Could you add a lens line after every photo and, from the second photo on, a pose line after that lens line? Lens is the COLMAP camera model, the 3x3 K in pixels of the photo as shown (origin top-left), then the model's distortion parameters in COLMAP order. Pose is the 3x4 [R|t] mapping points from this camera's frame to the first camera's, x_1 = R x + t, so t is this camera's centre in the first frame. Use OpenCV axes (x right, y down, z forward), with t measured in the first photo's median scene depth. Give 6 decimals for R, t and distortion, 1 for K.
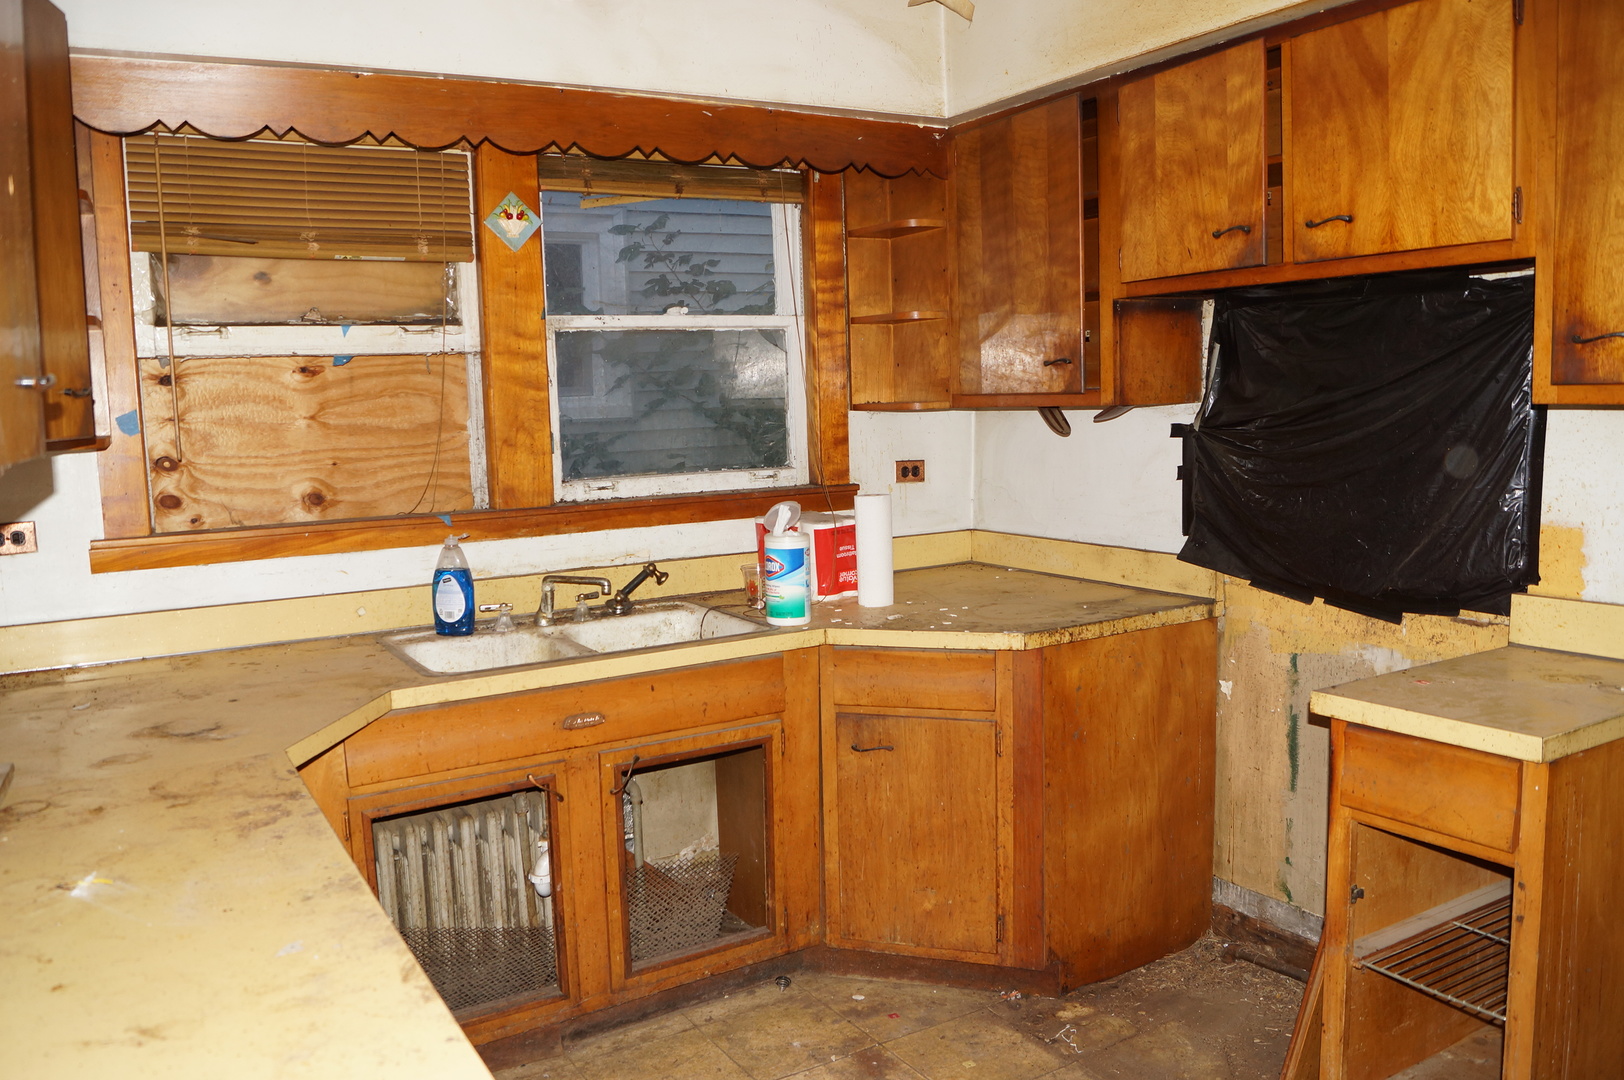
lens RADIAL K [[1261.7, 0, 812.0], [0, 1261.7, 540.0], [0, 0, 1]] dist [-0.073006, 0.012109]
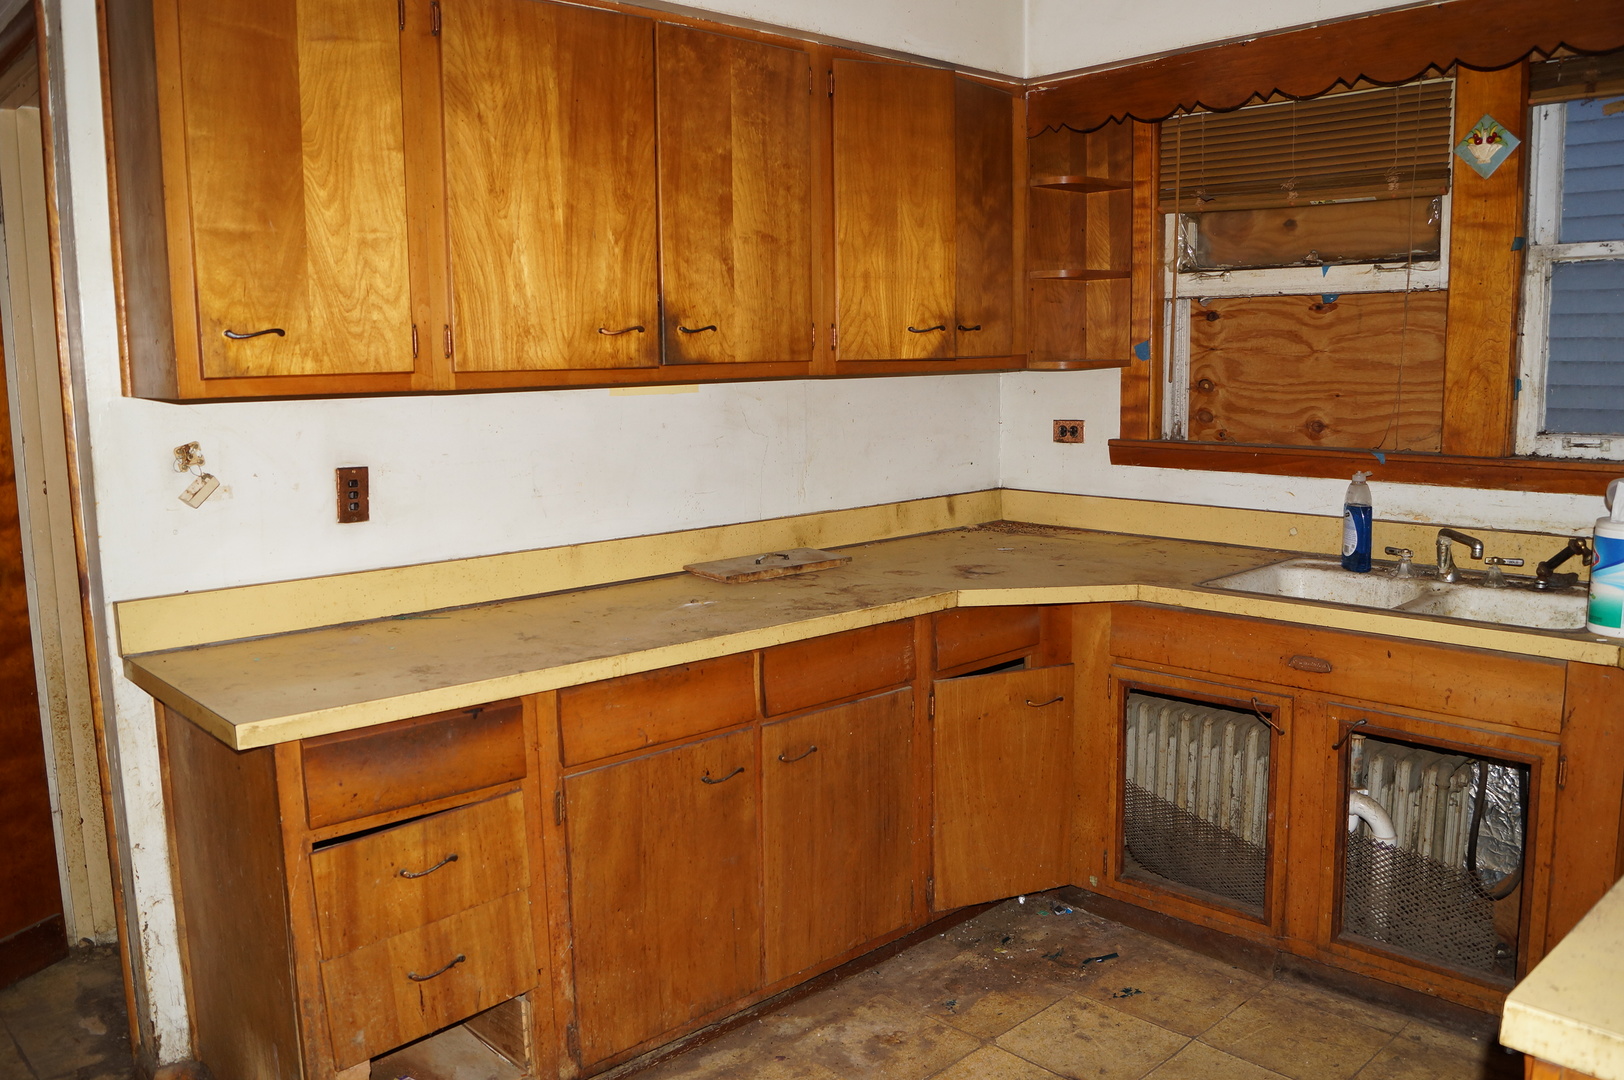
lens RADIAL K [[1261.7, 0, 812.0], [0, 1261.7, 540.0], [0, 0, 1]] dist [-0.073006, 0.012109]
pose [[0.230953, 0.166869, -0.958549, 0.575624], [-0.104144, 0.983763, 0.146166, -0.049904], [0.967375, 0.066070, 0.244582, 0.323262]]
